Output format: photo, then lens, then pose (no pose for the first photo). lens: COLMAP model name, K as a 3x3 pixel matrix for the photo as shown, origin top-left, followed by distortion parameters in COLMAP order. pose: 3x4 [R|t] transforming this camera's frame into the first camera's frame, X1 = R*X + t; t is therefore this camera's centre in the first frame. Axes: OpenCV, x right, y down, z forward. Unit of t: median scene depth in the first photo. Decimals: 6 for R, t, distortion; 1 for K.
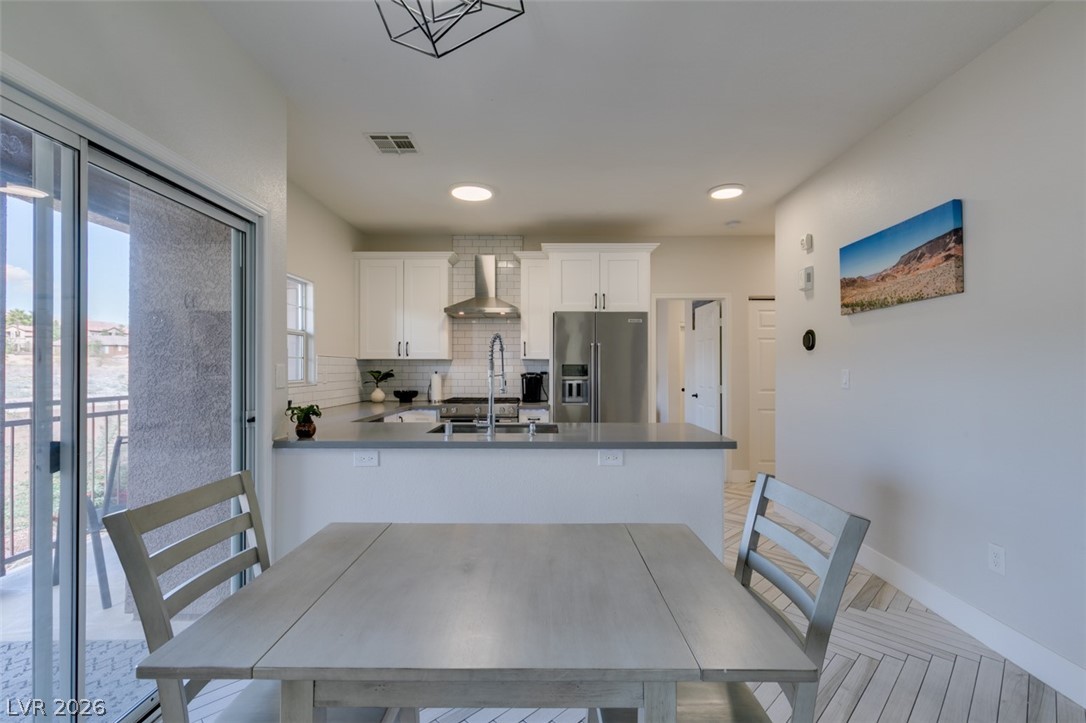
lens RADIAL K [[483.7, 0, 541.9], [0, 483.7, 365.1], [0, 0, 1]] dist [0.004741, -0.000776]
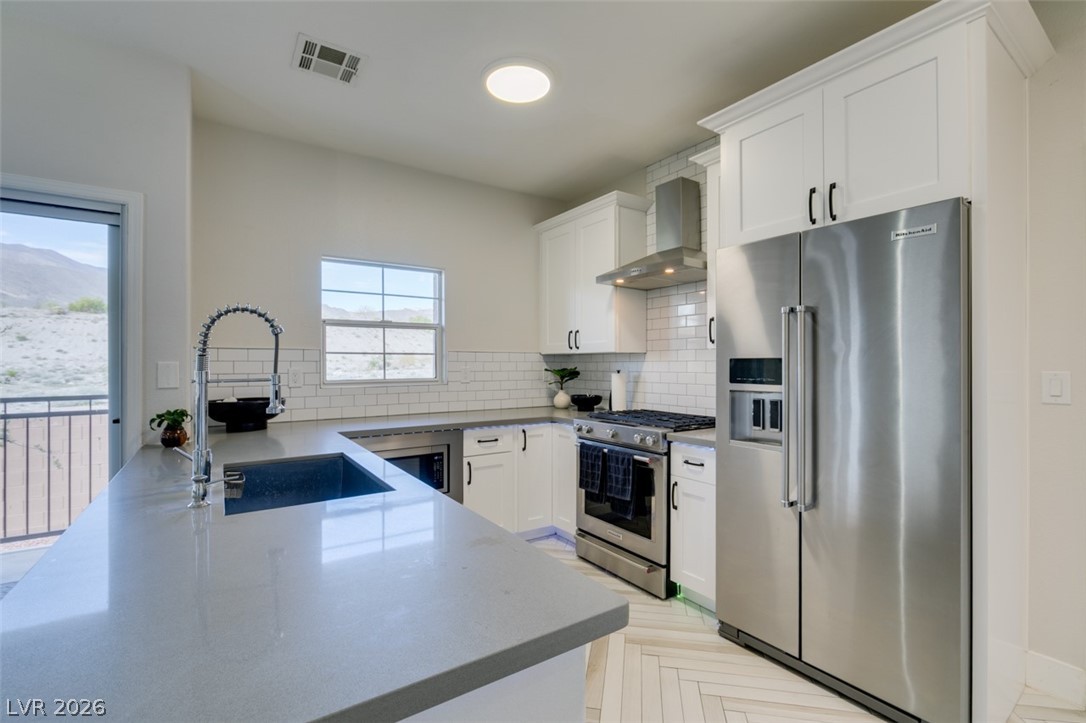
lens RADIAL K [[485.1, 0, 542.3], [0, 485.1, 364.6], [0, 0, 1]] dist [-0.001078, 0.000021]
pose [[0.569275, 0.000569, -0.822147, 0.327534], [0.006172, 0.999969, 0.004966, 0.001448], [0.822124, -0.007901, 0.569253, 0.571432]]
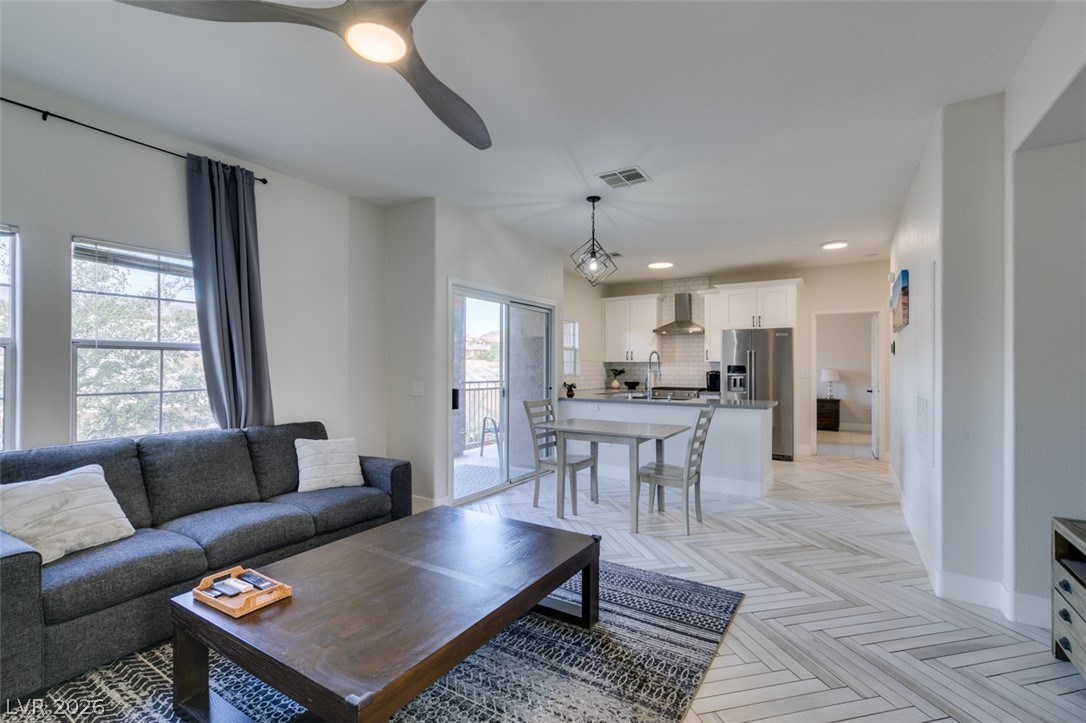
lens RADIAL K [[483.7, 0, 541.9], [0, 483.7, 365.1], [0, 0, 1]] dist [0.004741, -0.000776]
pose [[0.852619, -0.001297, -0.522532, 0.331922], [0.001801, 0.999998, 0.000457, -0.003735], [0.522530, -0.001330, 0.852620, -0.573072]]
